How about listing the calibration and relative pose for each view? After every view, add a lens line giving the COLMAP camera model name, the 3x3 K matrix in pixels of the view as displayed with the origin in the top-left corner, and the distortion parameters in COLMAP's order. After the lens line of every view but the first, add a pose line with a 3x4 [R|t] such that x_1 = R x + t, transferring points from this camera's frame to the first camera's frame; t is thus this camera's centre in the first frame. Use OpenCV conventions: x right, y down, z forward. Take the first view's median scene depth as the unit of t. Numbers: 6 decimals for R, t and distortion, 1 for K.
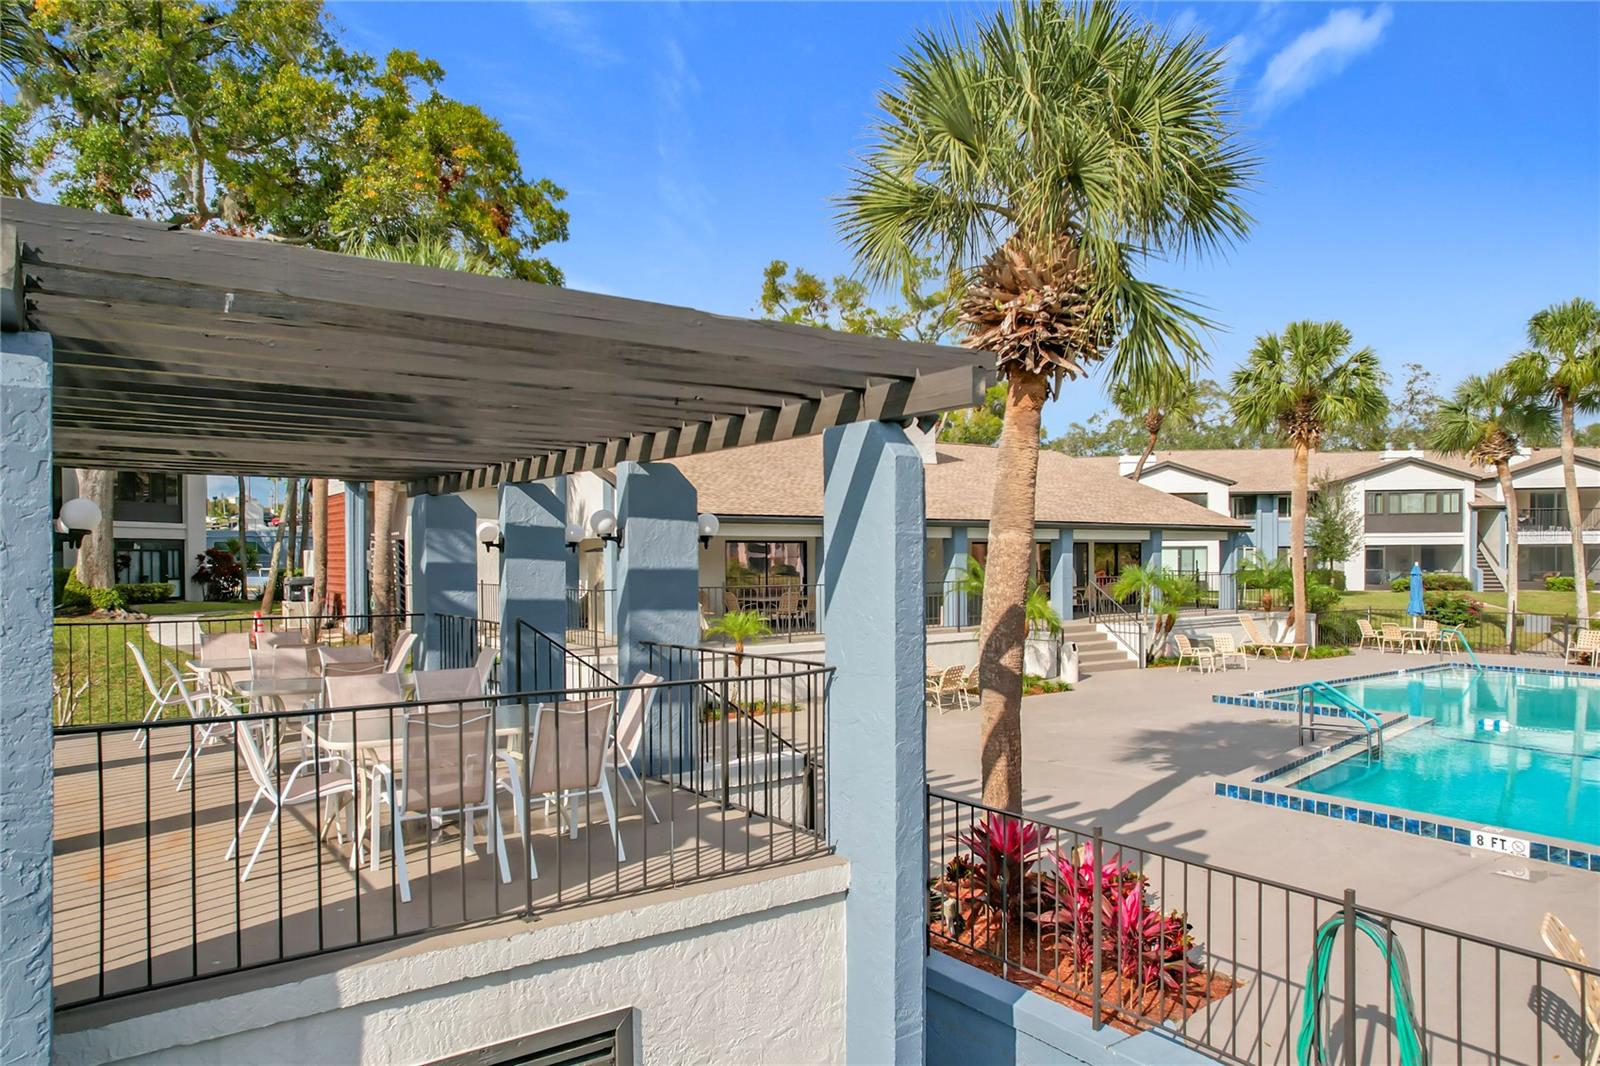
lens RADIAL K [[1054.8, 0, 805.8], [0, 1054.8, 581.8], [0, 0, 1]] dist [-0.088815, 0.079013]
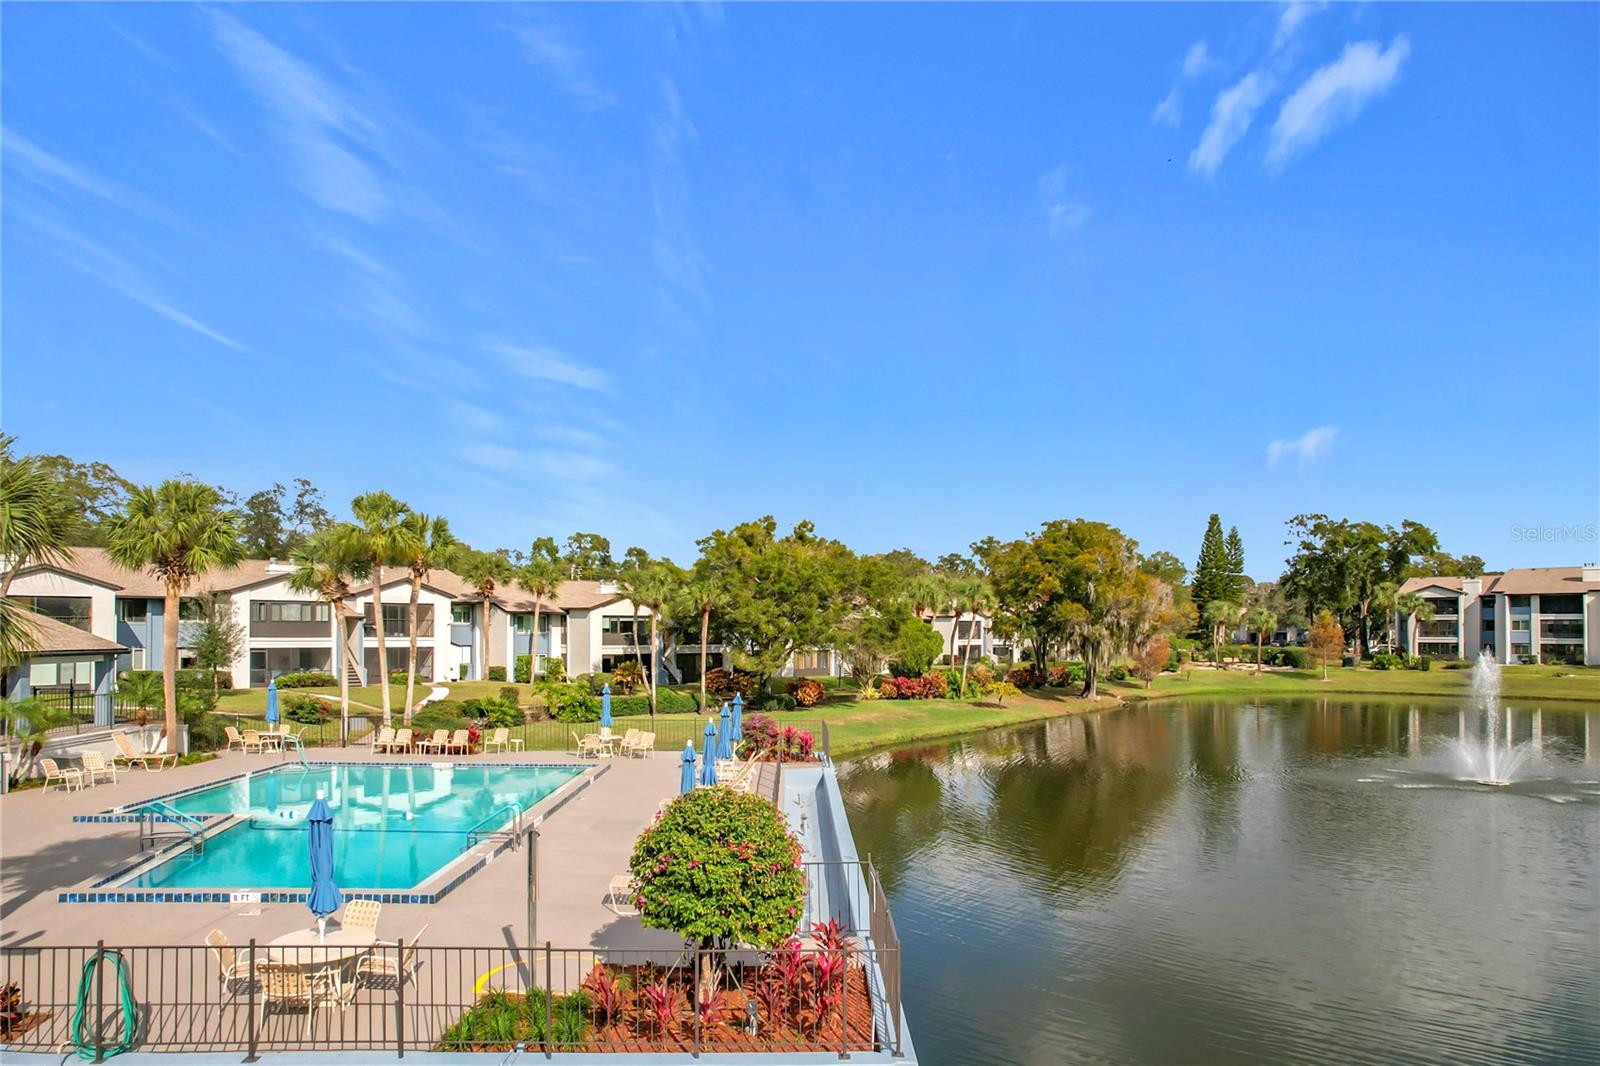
lens RADIAL K [[1046.2, 0, 803.4], [0, 1046.2, 626.9], [0, 0, 1]] dist [-0.078751, 0.083370]
pose [[0.571068, 0.013161, 0.820797, -0.067725], [0.007756, 0.999740, -0.021427, -0.049746], [-0.820866, 0.018603, 0.570818, -0.240205]]
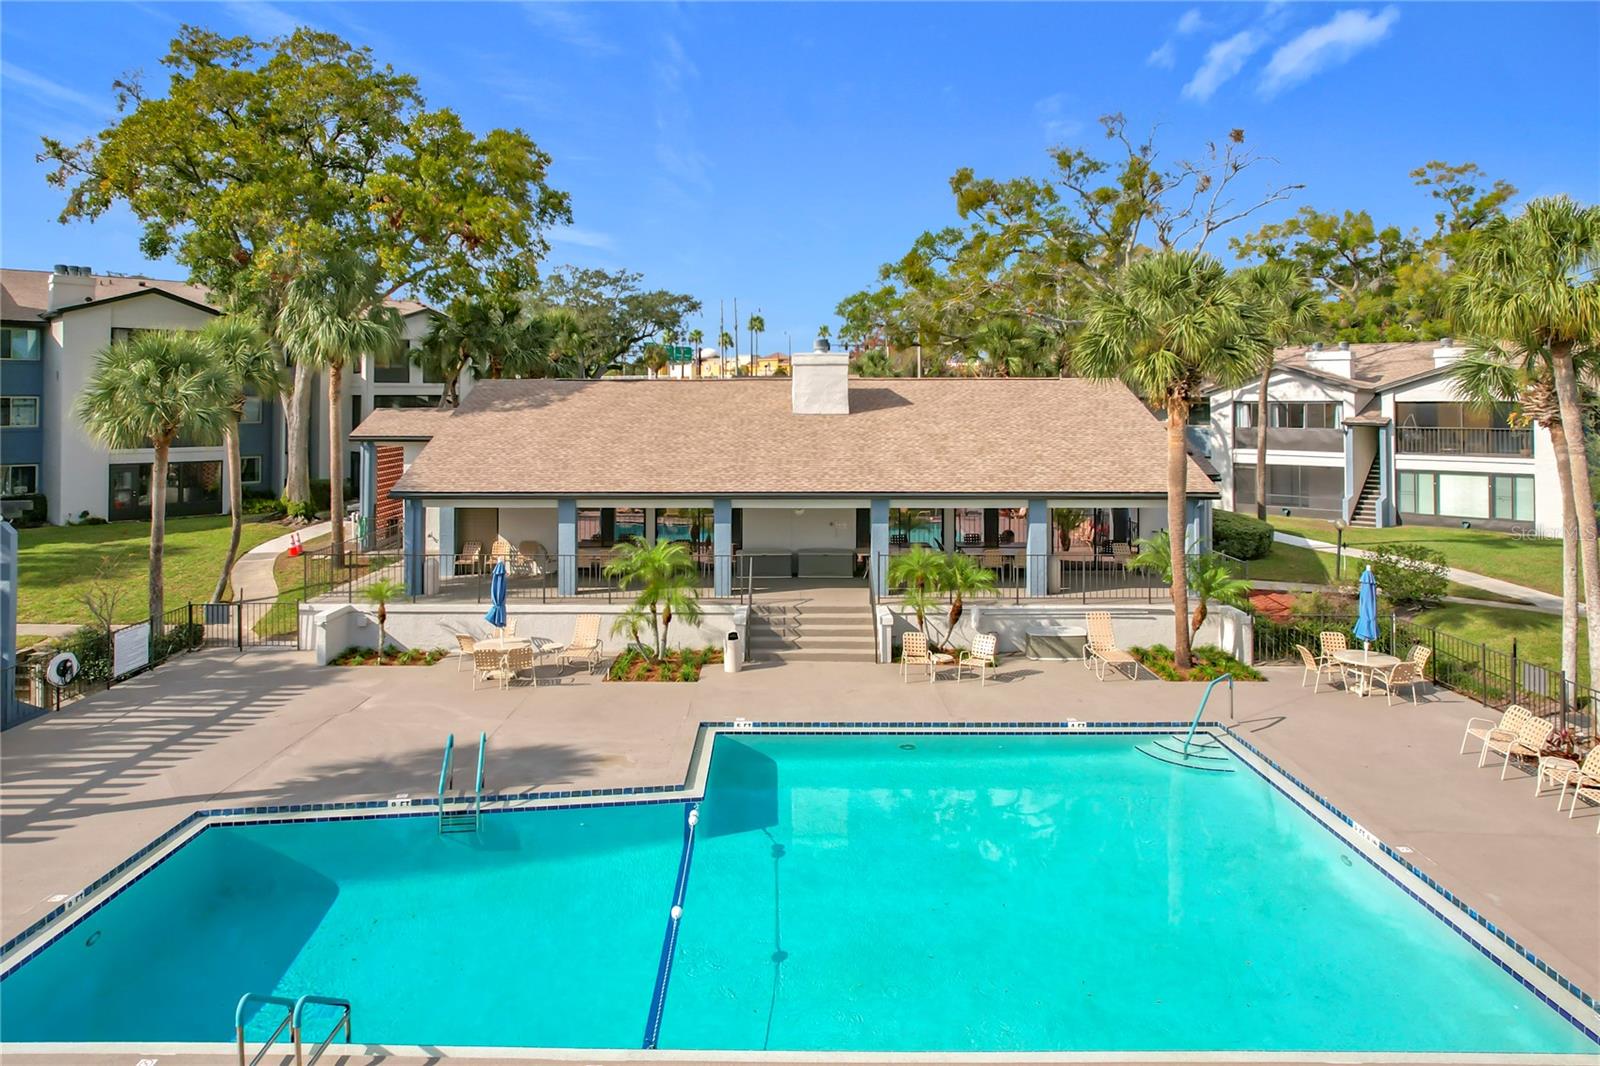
lens RADIAL K [[1063.2, 0, 768.5], [0, 1063.2, 393.4], [0, 0, 1]] dist [-0.043490, 0.030036]
pose [[0.804482, 0.002208, -0.593973, 0.656827], [-0.019307, 0.999562, -0.022435, -0.108191], [0.593663, 0.029516, 0.804172, 0.156214]]
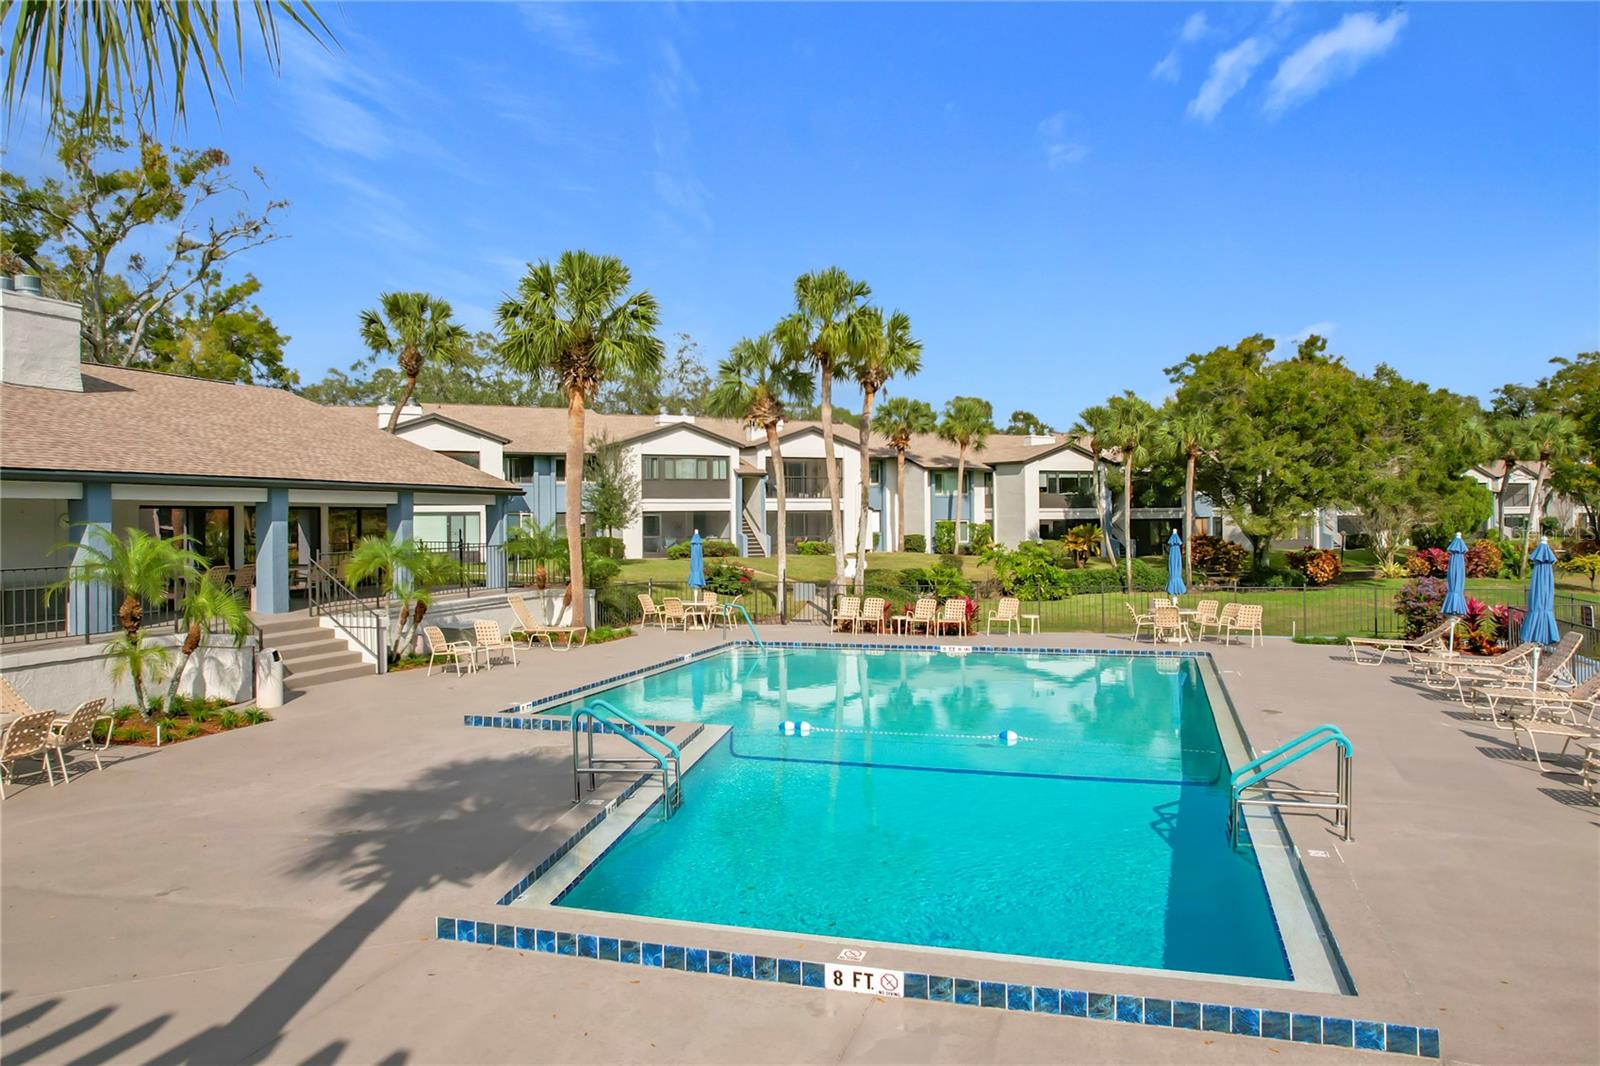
lens RADIAL K [[1107.5, 0, 804.8], [0, 1107.5, 517.9], [0, 0, 1]] dist [-0.045050, 0.036001]
pose [[0.799643, 0.000048, 0.600476, 0.073113], [0.016823, 0.999606, -0.022482, -0.005721], [-0.600241, 0.028079, 0.799326, 0.146011]]
